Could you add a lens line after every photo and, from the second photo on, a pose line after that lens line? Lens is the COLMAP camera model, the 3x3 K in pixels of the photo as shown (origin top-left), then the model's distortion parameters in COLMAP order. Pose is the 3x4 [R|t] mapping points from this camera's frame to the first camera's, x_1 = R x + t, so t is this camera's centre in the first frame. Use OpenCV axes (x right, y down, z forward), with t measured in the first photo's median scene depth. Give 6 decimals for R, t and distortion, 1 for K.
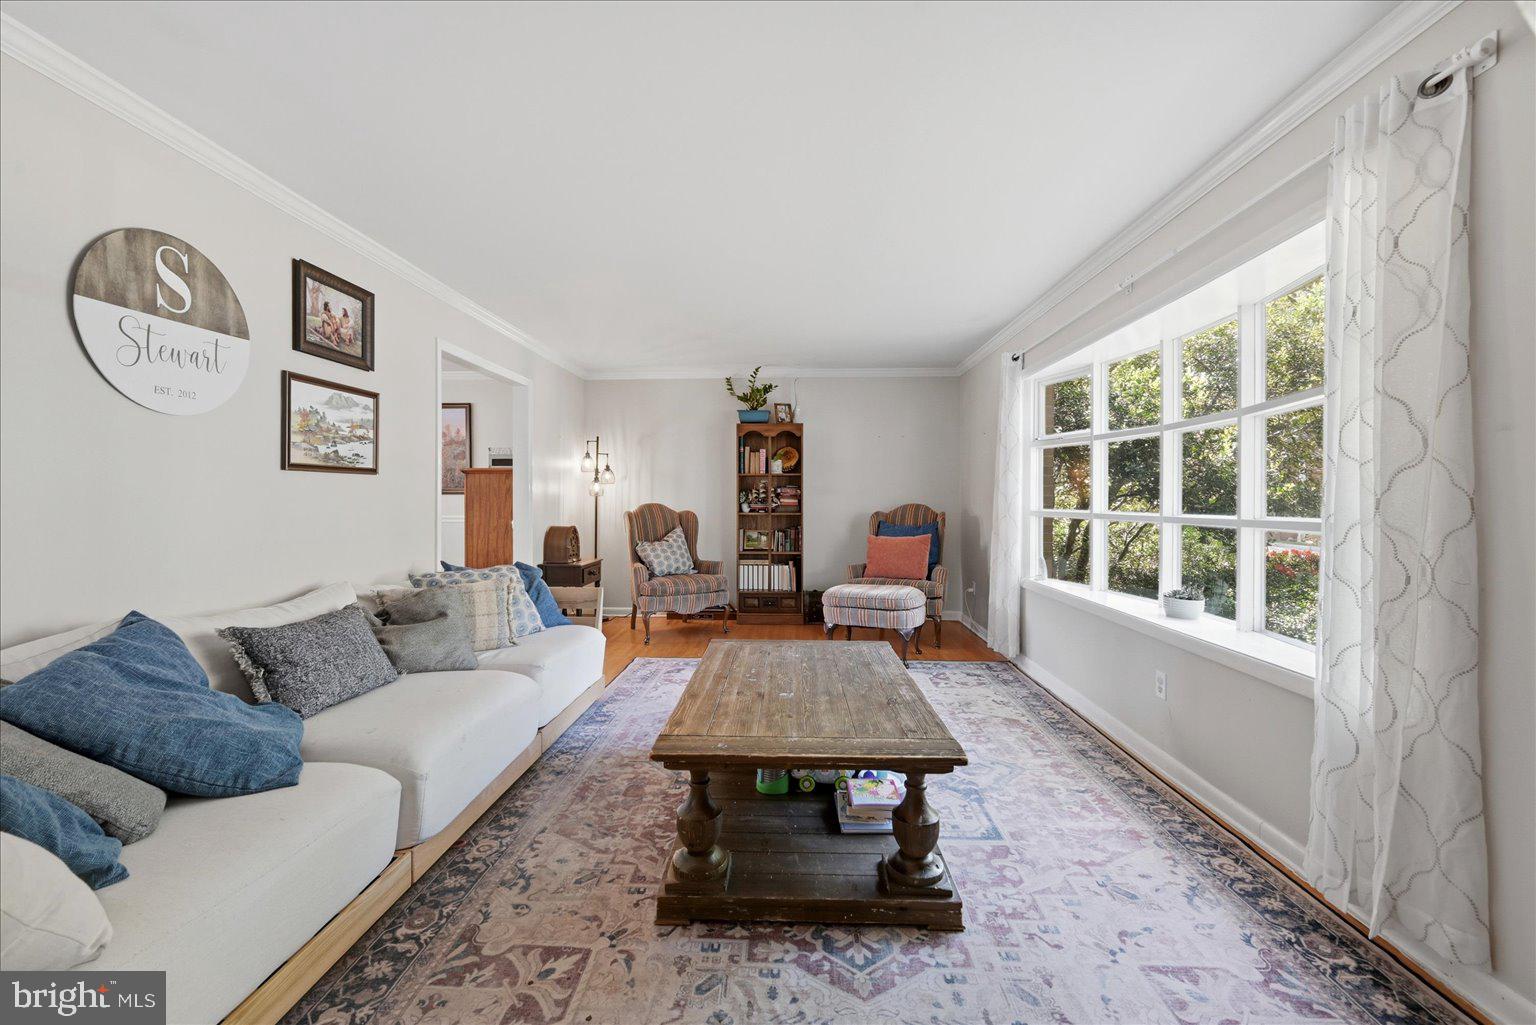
lens RADIAL K [[625.4, 0, 775.6], [0, 625.4, 502.3], [0, 0, 1]] dist [0.000912, 0.000090]
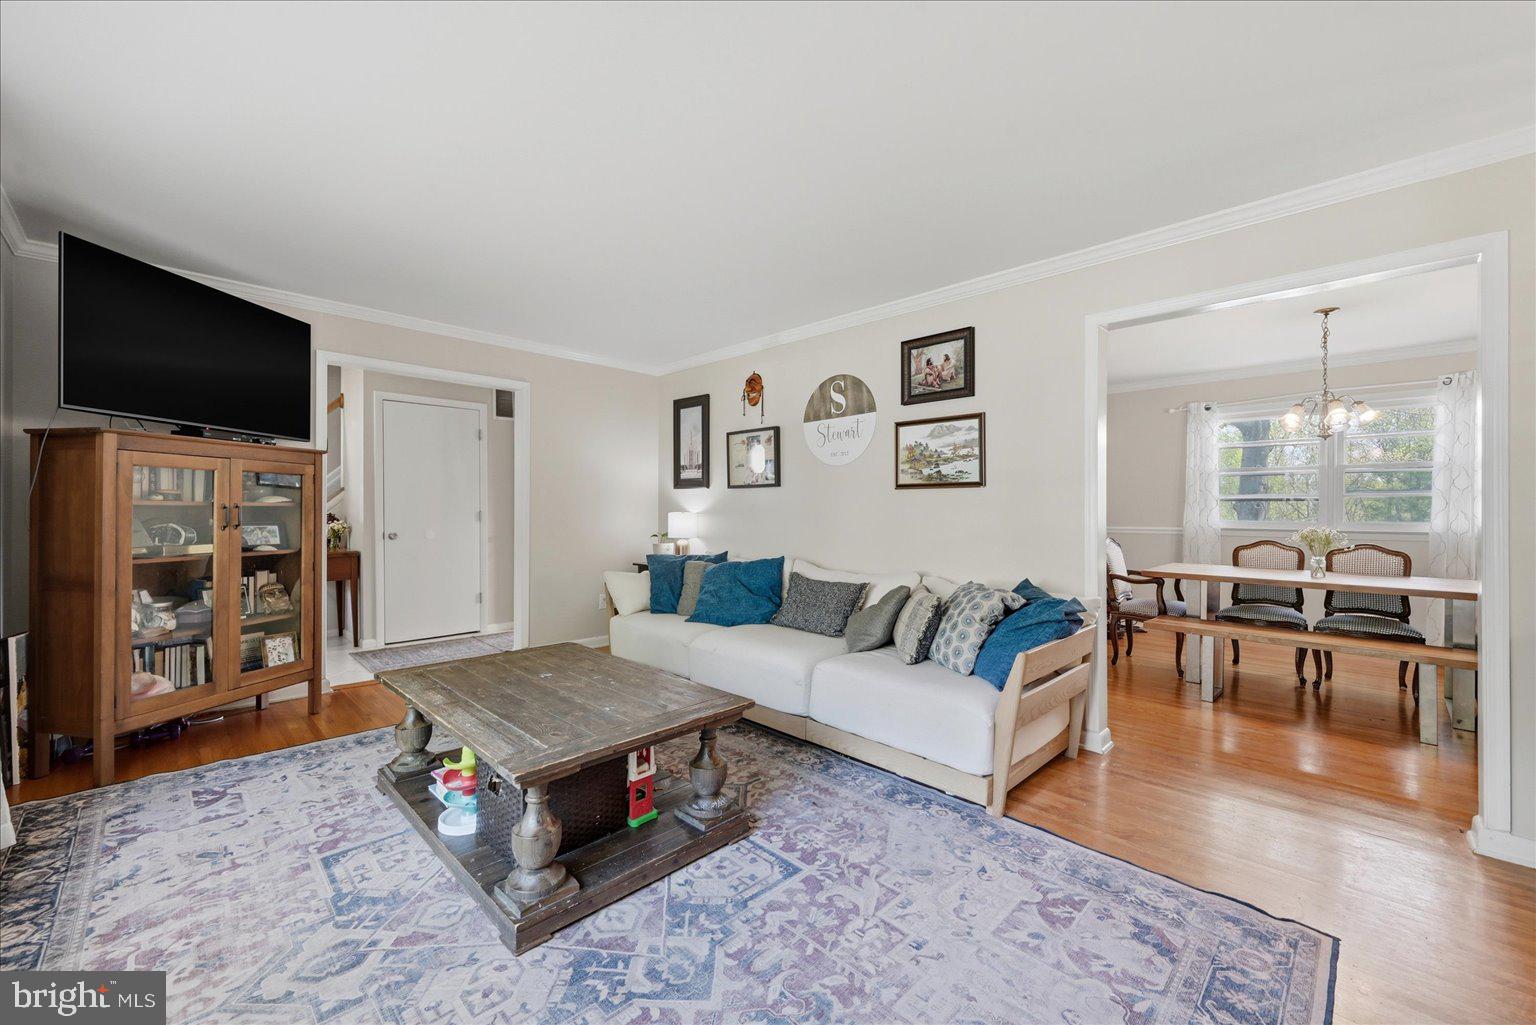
lens RADIAL K [[625.4, 0, 775.8], [0, 625.4, 509.0], [0, 0, 1]] dist [0.000912, 0.000090]
pose [[-0.687302, -0.004173, -0.726359, 0.453783], [-0.011590, 0.999919, 0.005223, -0.008315], [0.726279, 0.012008, -0.687295, 1.677994]]
